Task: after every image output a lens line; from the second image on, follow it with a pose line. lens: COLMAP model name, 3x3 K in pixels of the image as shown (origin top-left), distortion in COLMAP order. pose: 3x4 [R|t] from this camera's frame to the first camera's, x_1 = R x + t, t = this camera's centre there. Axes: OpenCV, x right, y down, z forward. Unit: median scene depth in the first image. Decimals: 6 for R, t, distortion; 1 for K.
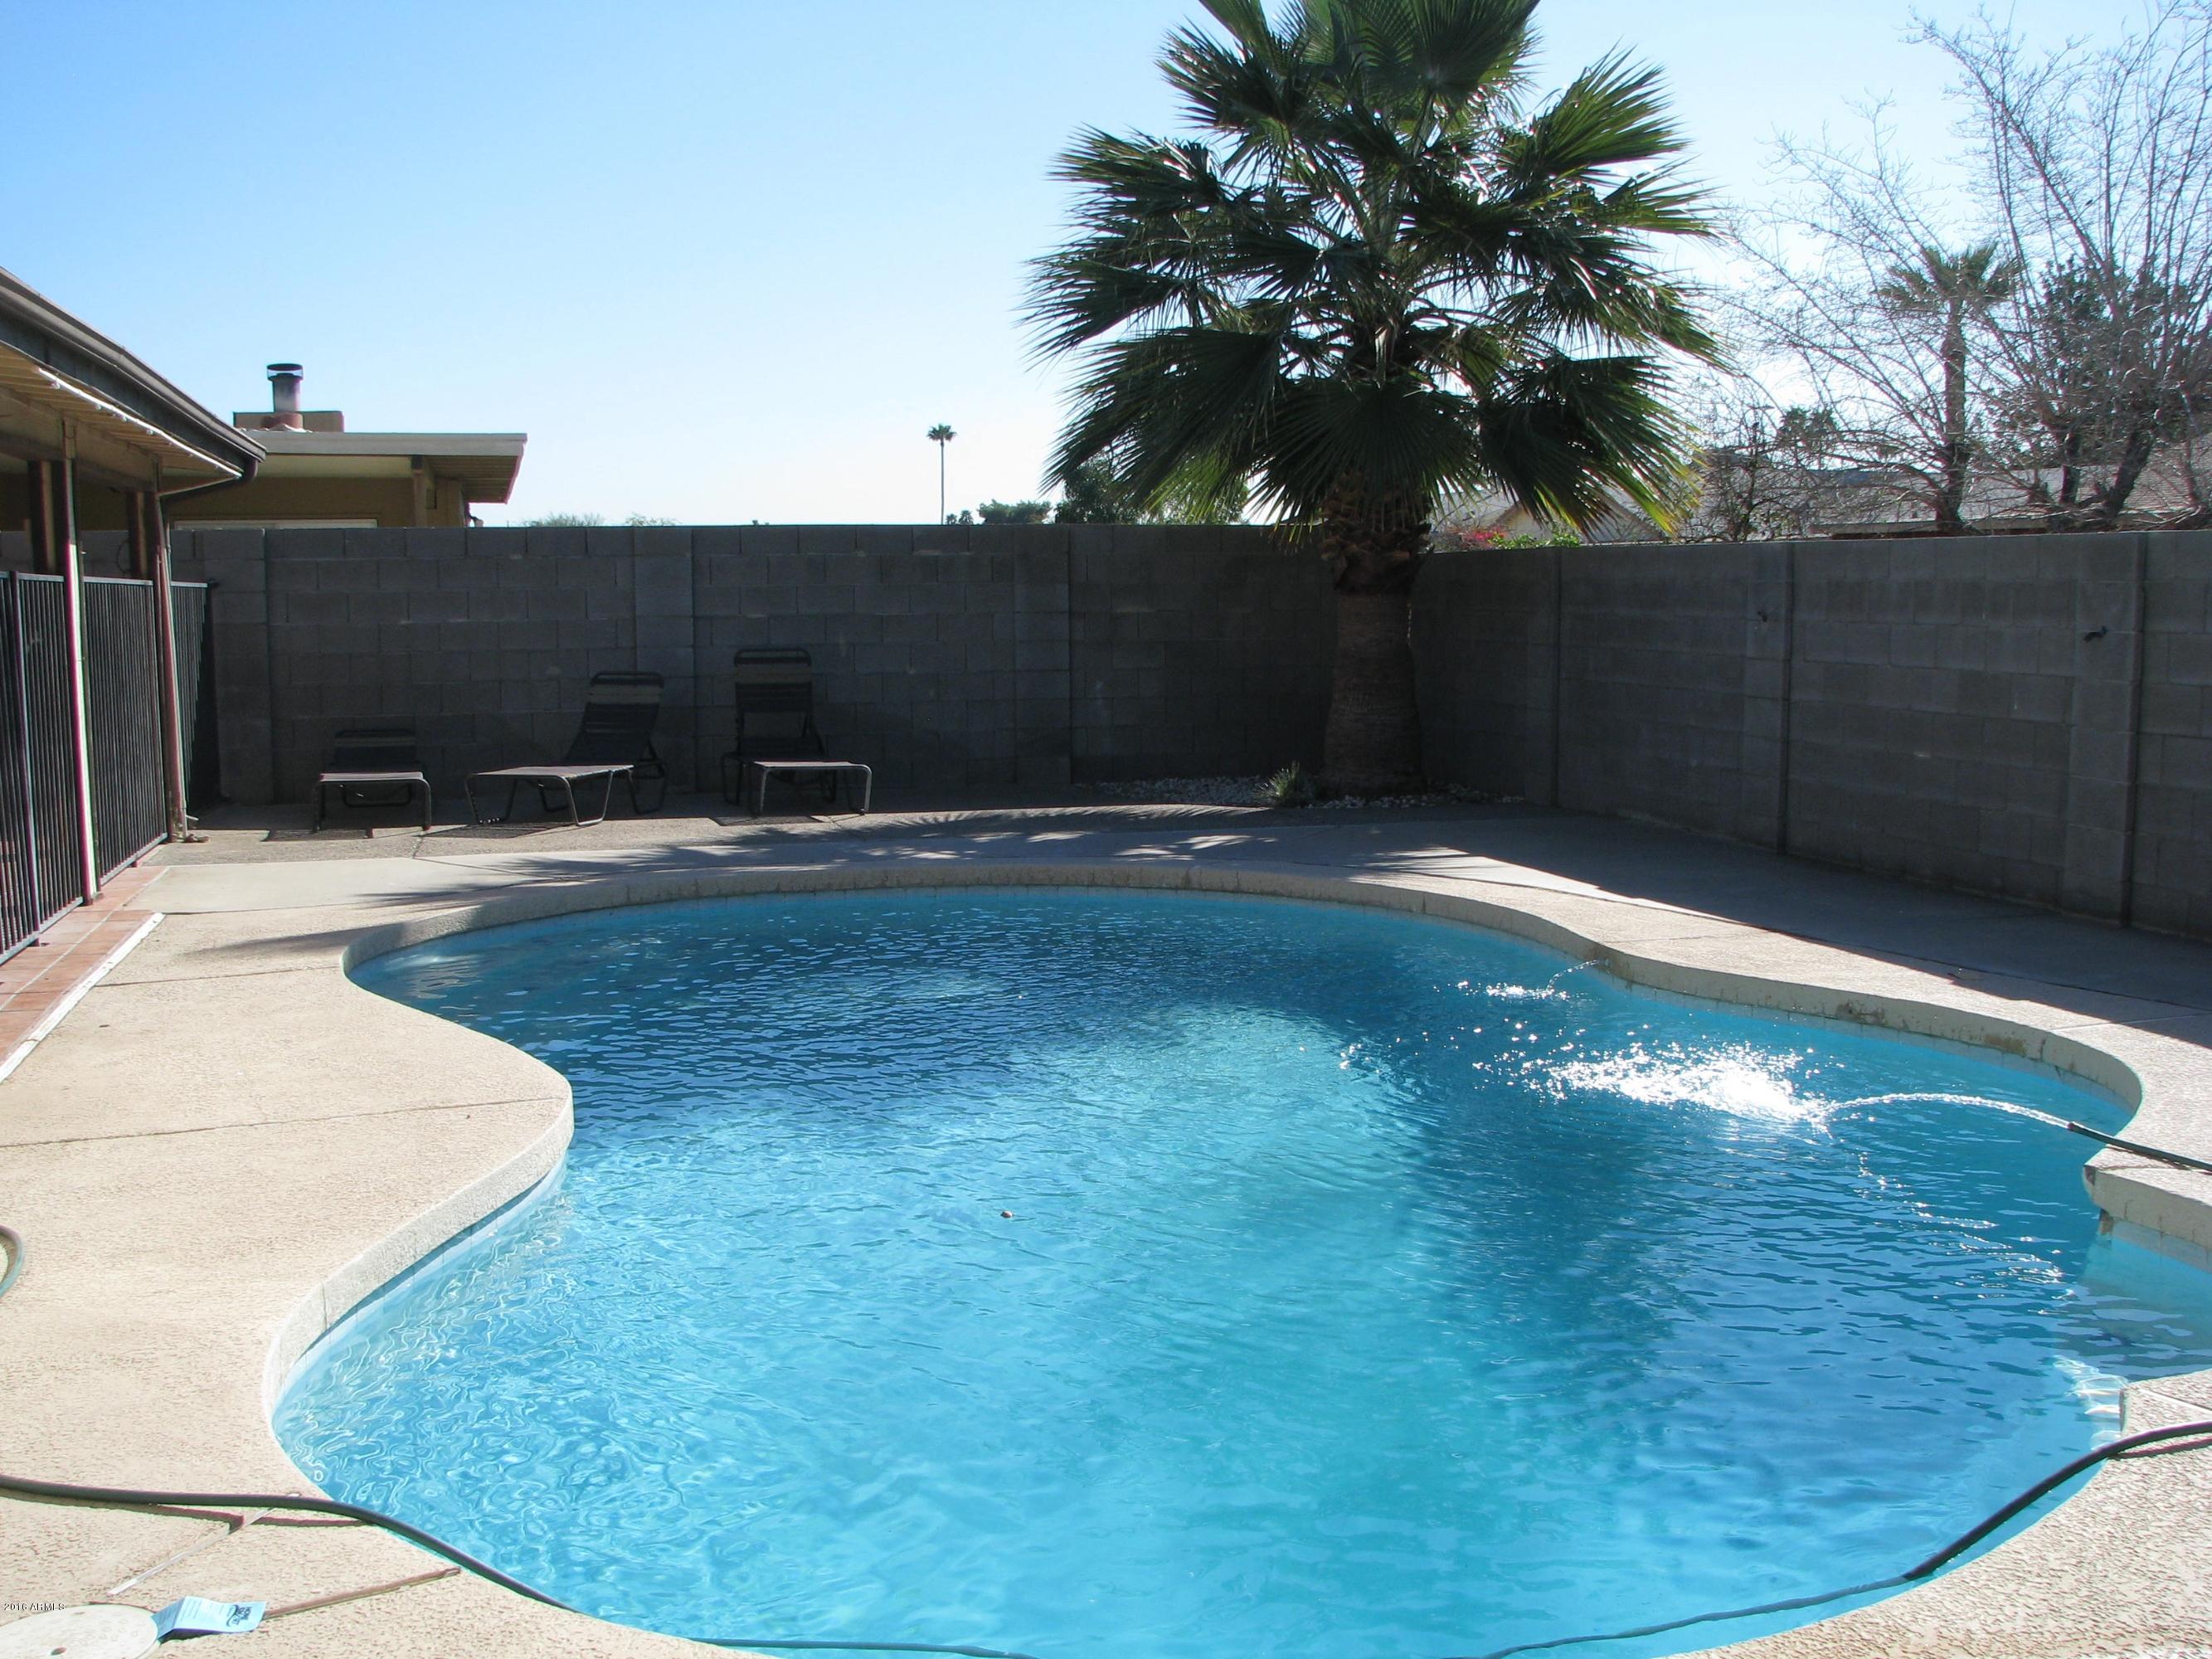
lens RADIAL K [[2402.1, 0, 1141.3], [0, 2402.1, 859.3], [0, 0, 1]] dist [-0.203848, 0.287057]
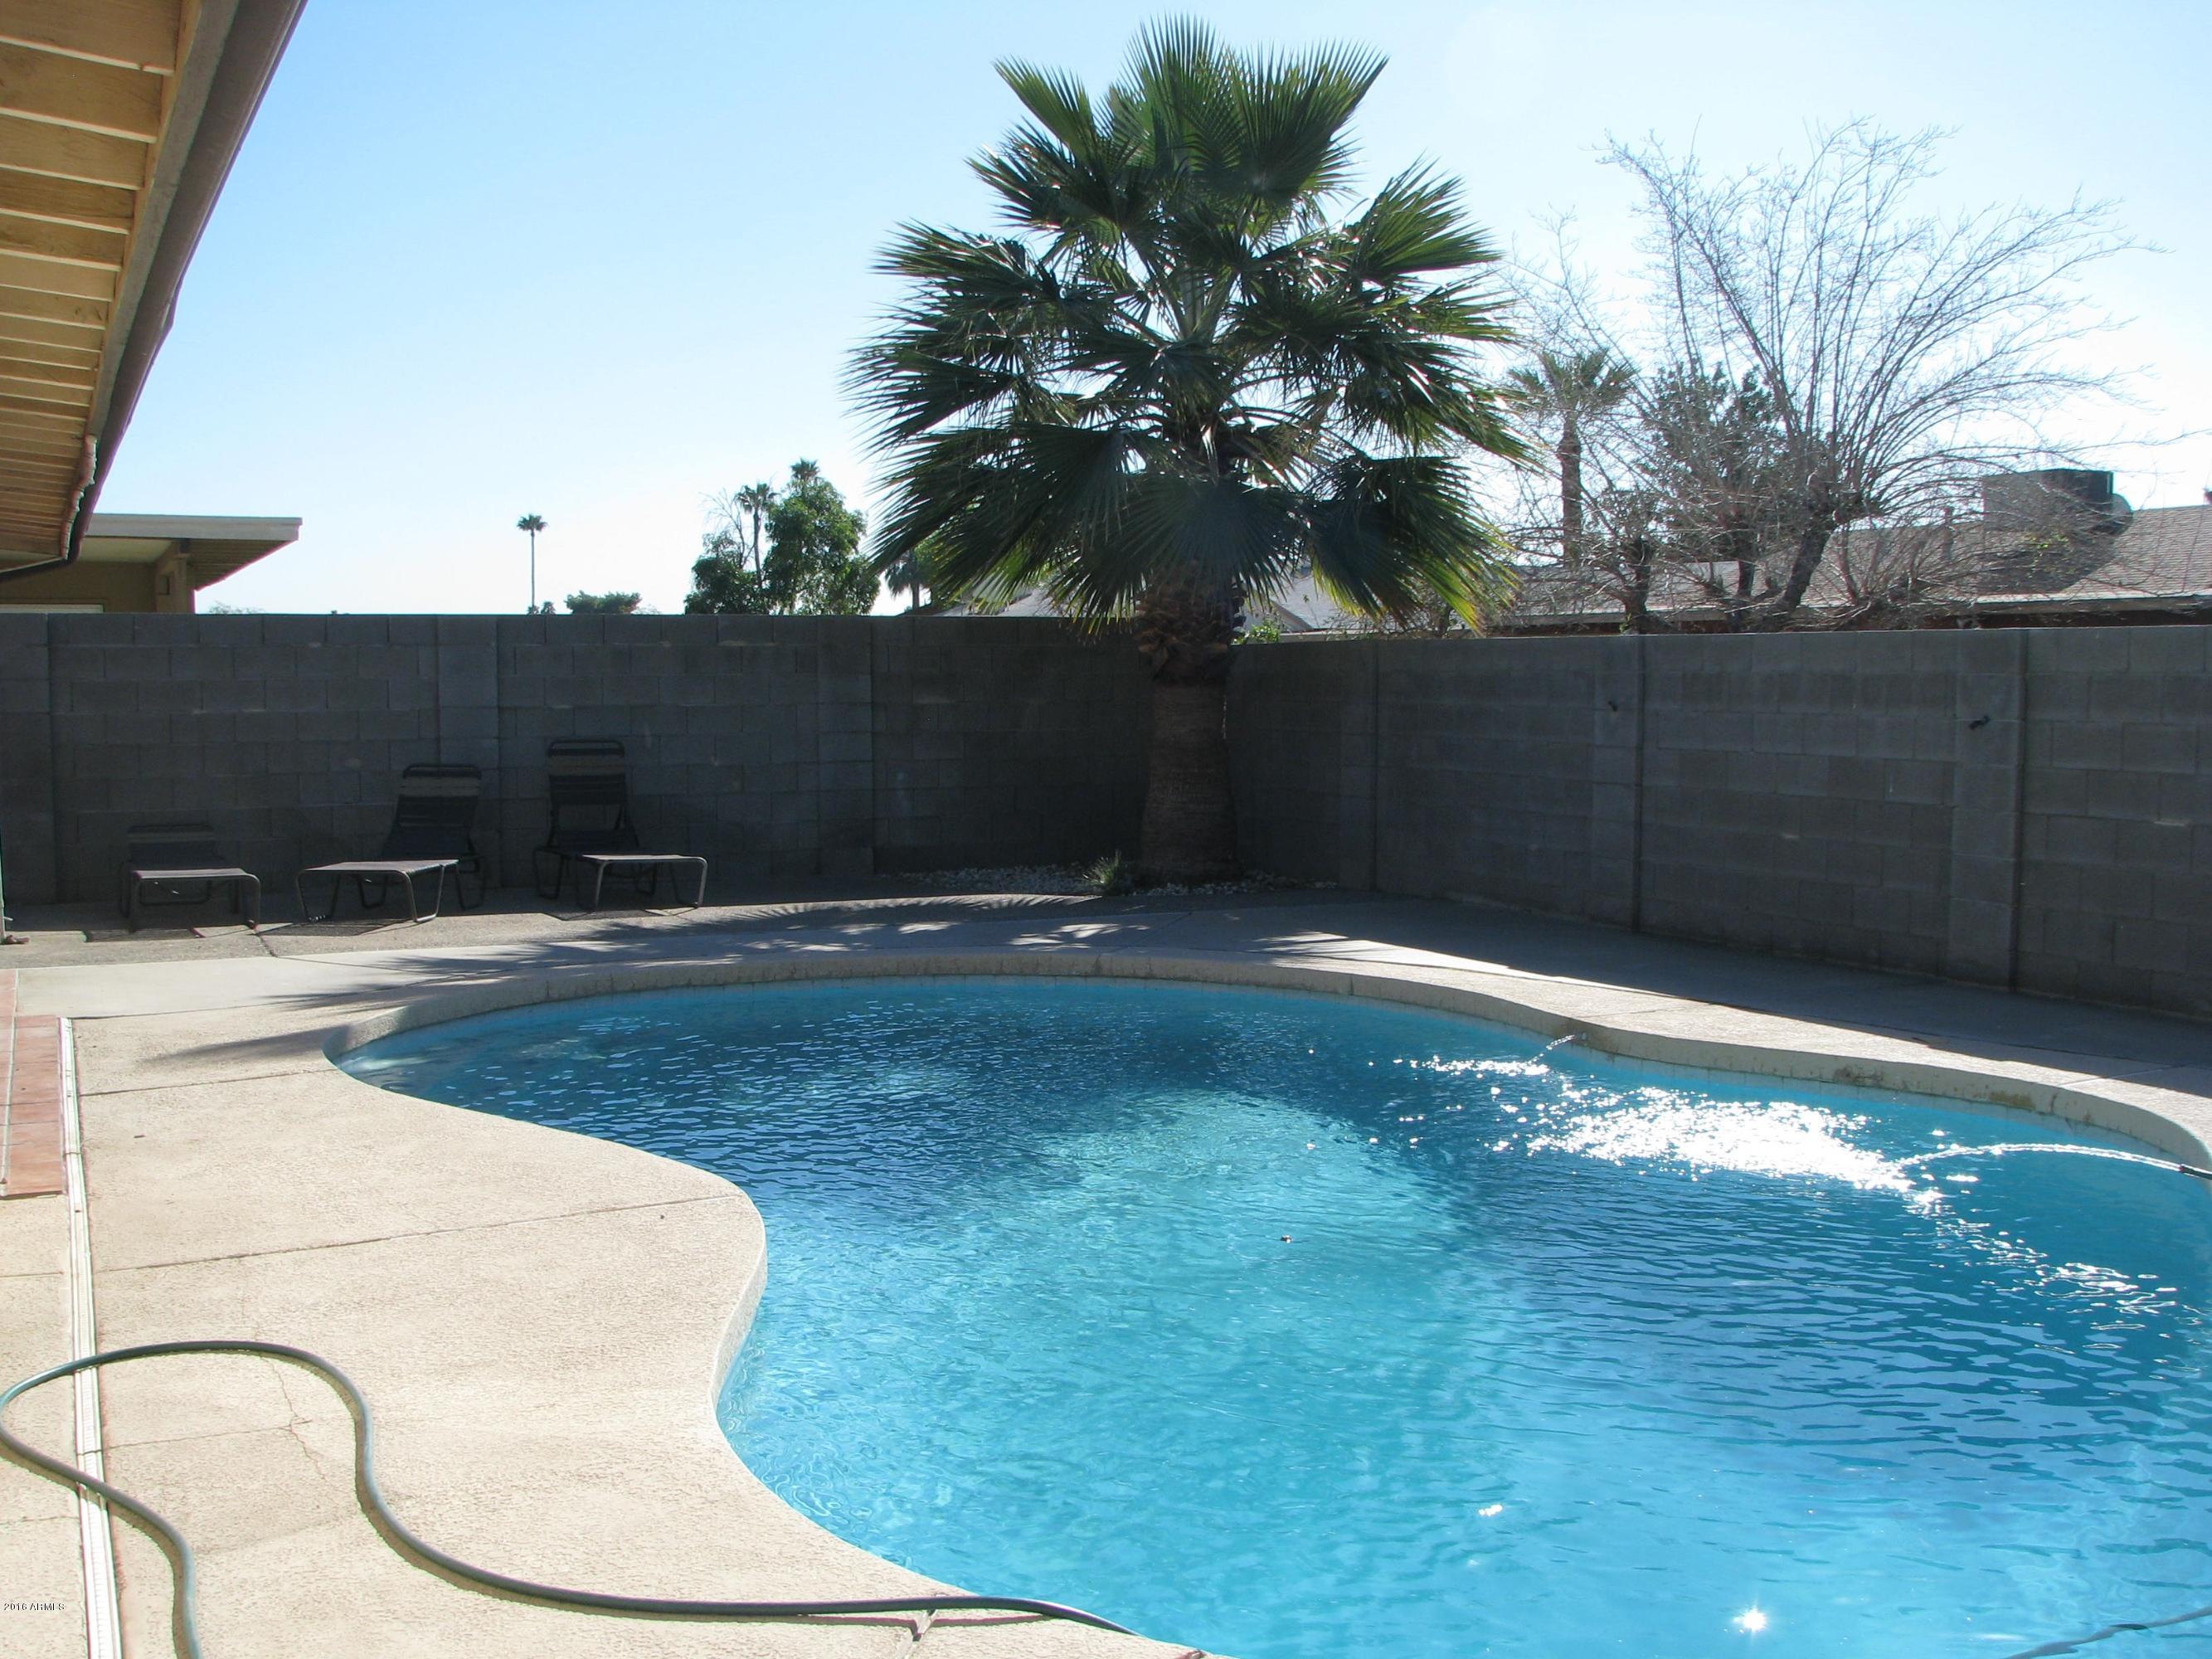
lens RADIAL K [[2402.1, 0, 1141.3], [0, 2402.1, 859.3], [0, 0, 1]] dist [-0.203848, 0.287057]
pose [[0.984158, -0.009663, 0.177032, -0.111013], [0.016384, 0.999198, -0.036541, 0.000306], [-0.176537, 0.038862, 0.983526, 0.000079]]
